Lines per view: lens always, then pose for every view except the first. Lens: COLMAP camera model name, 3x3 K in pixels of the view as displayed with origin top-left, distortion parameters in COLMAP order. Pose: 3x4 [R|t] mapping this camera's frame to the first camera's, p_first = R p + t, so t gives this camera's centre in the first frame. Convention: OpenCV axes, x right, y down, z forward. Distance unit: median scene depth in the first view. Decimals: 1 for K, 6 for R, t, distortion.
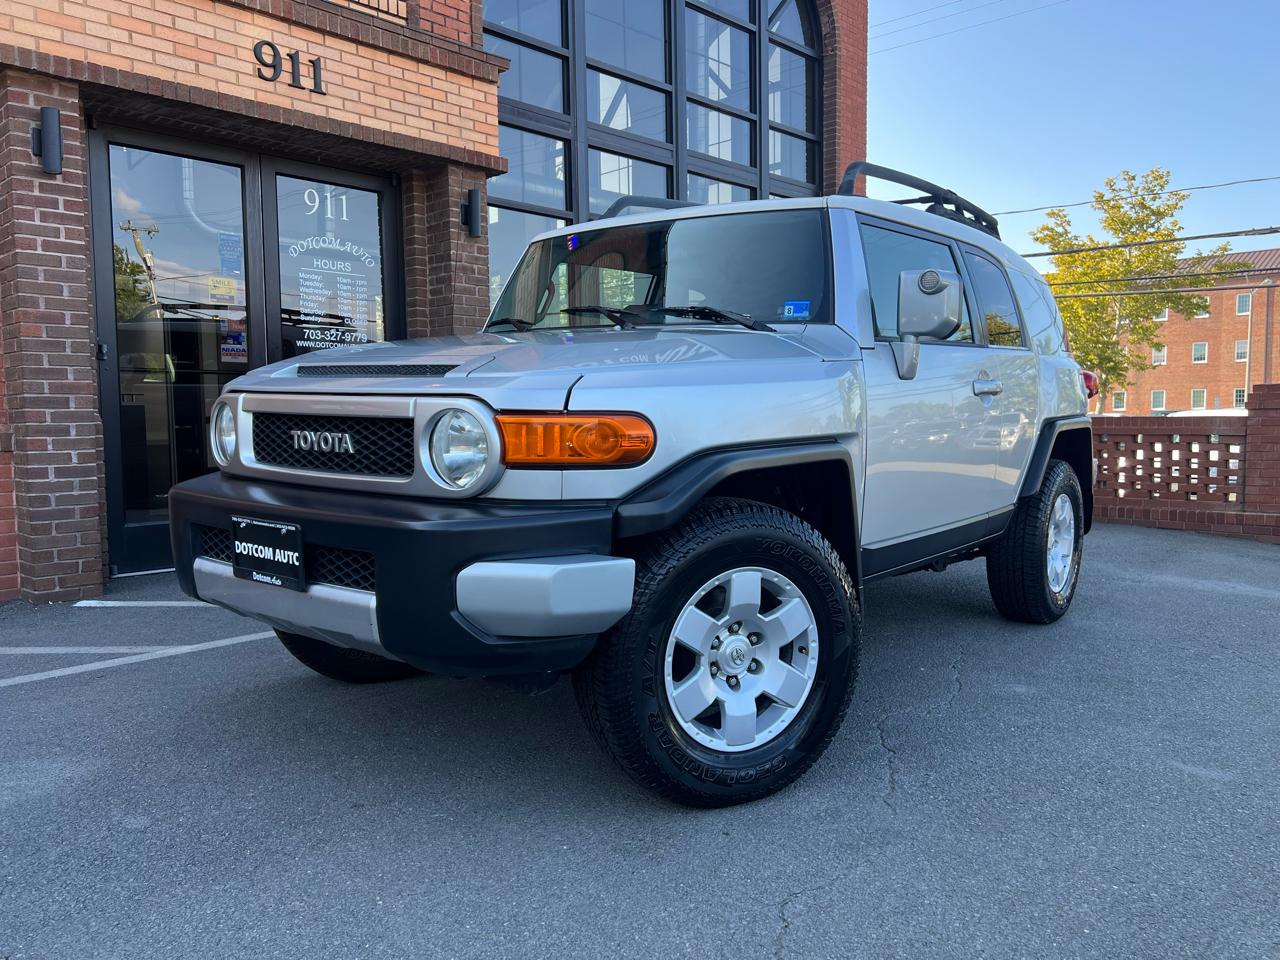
lens RADIAL K [[962.7, 0, 645.2], [0, 962.7, 477.1], [0, 0, 1]] dist [0.046472, -0.051078]
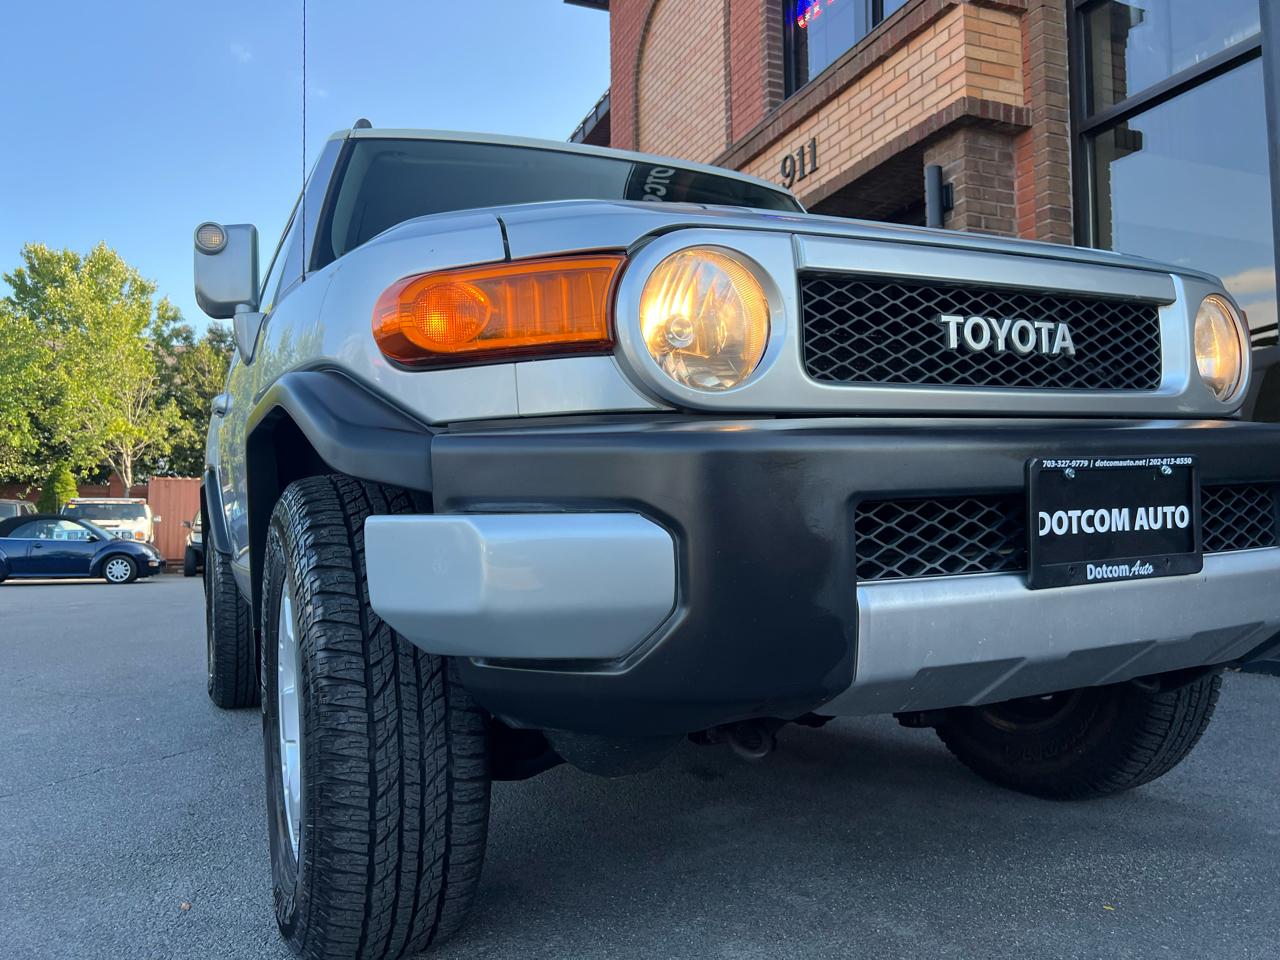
lens RADIAL K [[970.9, 0, 637.9], [0, 970.9, 489.8], [0, 0, 1]] dist [0.006622, 0.006288]
pose [[-0.399460, -0.037033, -0.916002, 0.679145], [-0.042423, 0.998860, -0.021882, -0.025651], [0.915768, 0.030119, -0.400576, 1.259642]]
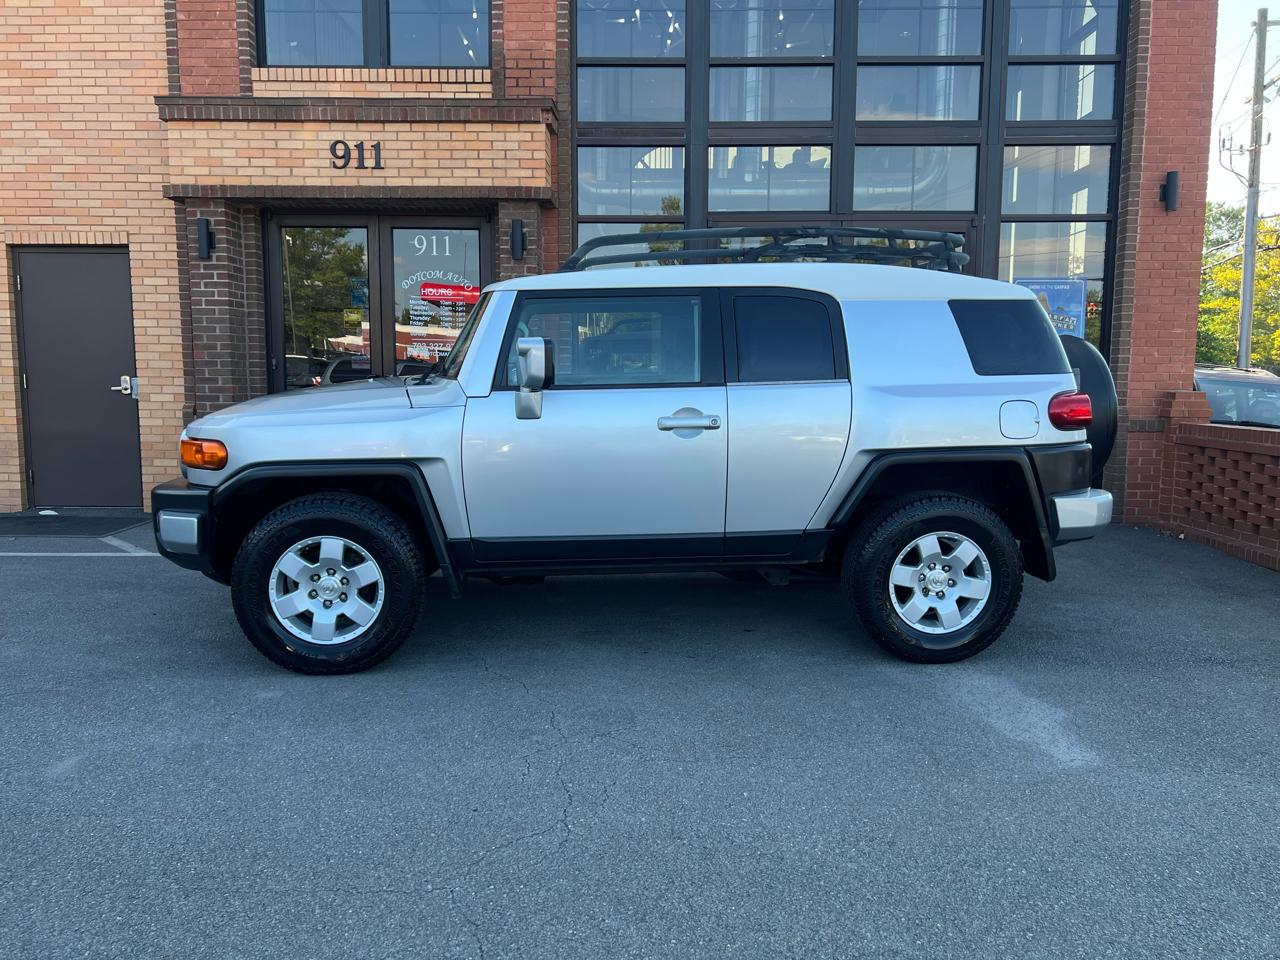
lens RADIAL K [[958.5, 0, 635.5], [0, 958.5, 479.3], [0, 0, 1]] dist [0.055864, -0.064973]
pose [[0.679361, 0.090362, -0.728220, 0.919645], [-0.060449, 0.995908, 0.067185, -0.079699], [0.731311, -0.001623, 0.682043, 0.350876]]
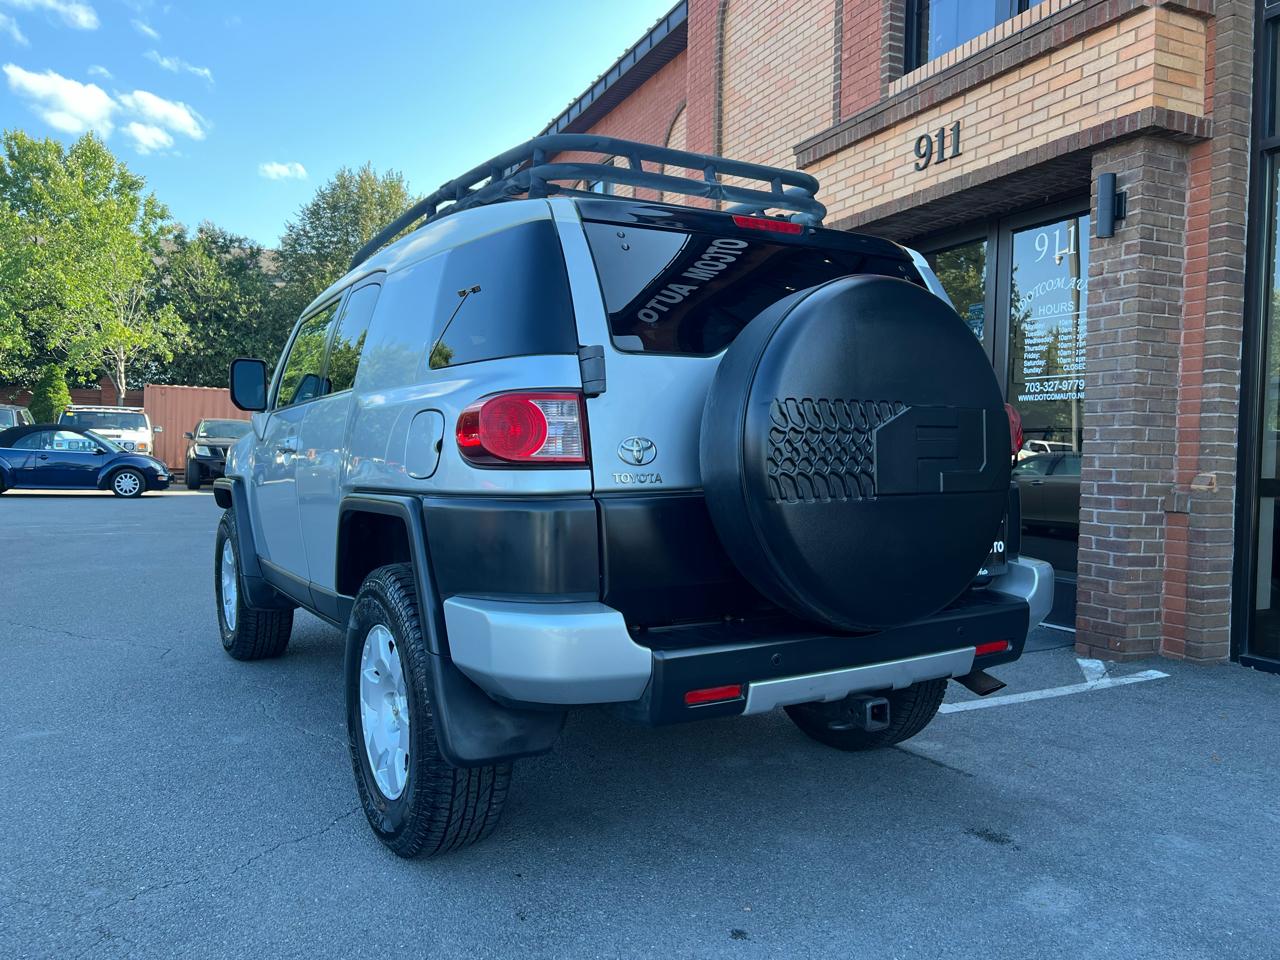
lens RADIAL K [[963.7, 0, 653.4], [0, 963.7, 489.6], [0, 0, 1]] dist [0.043766, -0.051116]
pose [[-0.361122, 0.036887, -0.931789, 0.743044], [-0.075214, 0.994810, 0.068532, -0.094219], [0.929480, 0.094832, -0.356473, 1.106338]]
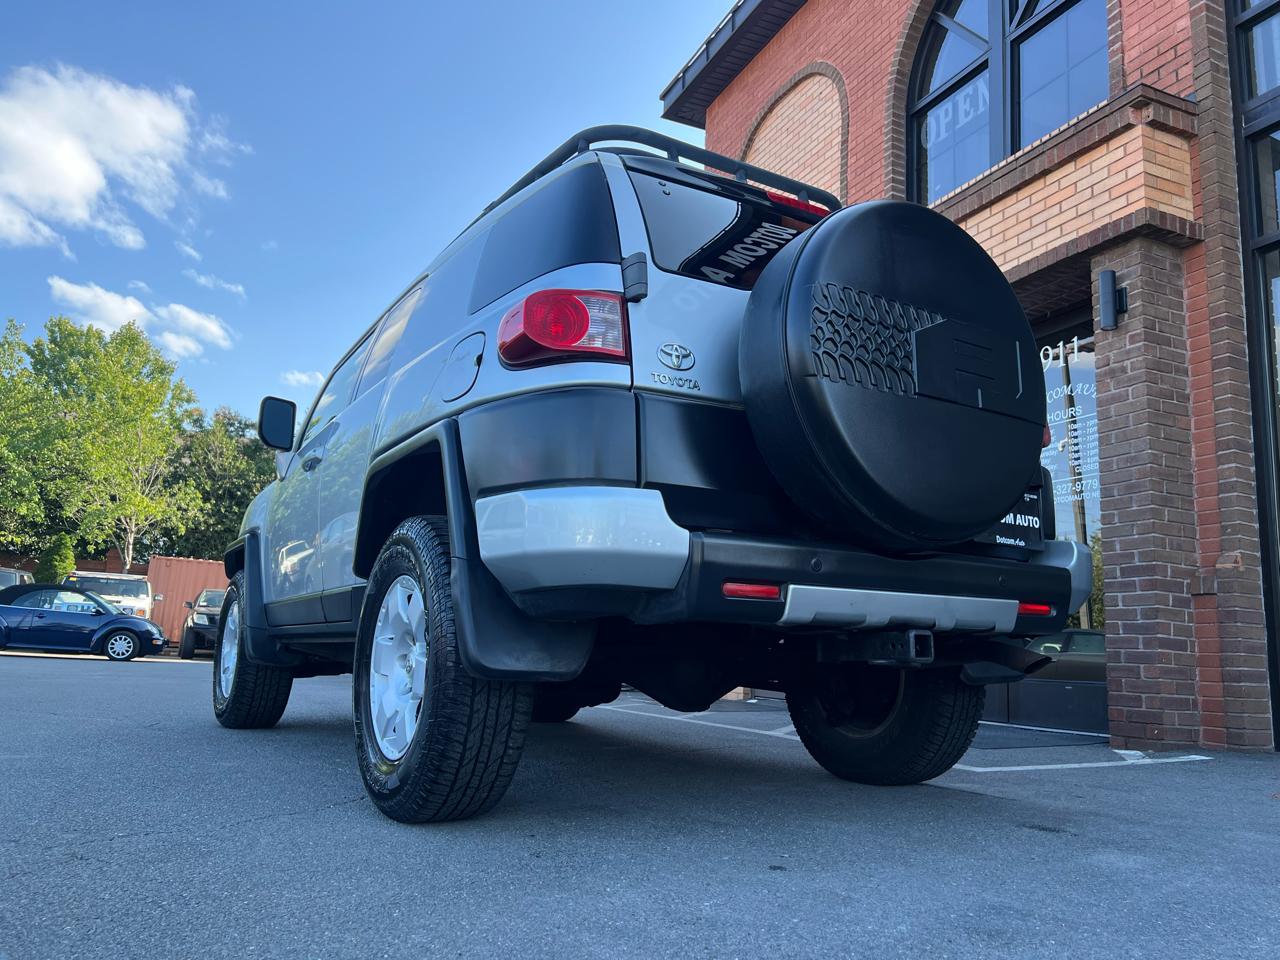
lens RADIAL K [[965.8, 0, 649.8], [0, 965.8, 489.2], [0, 0, 1]] dist [0.031041, -0.028834]
pose [[-0.362997, -0.170889, -0.915986, 0.737263], [-0.101501, 0.984441, -0.143436, 0.028035], [0.926246, 0.040906, -0.374694, 1.099634]]
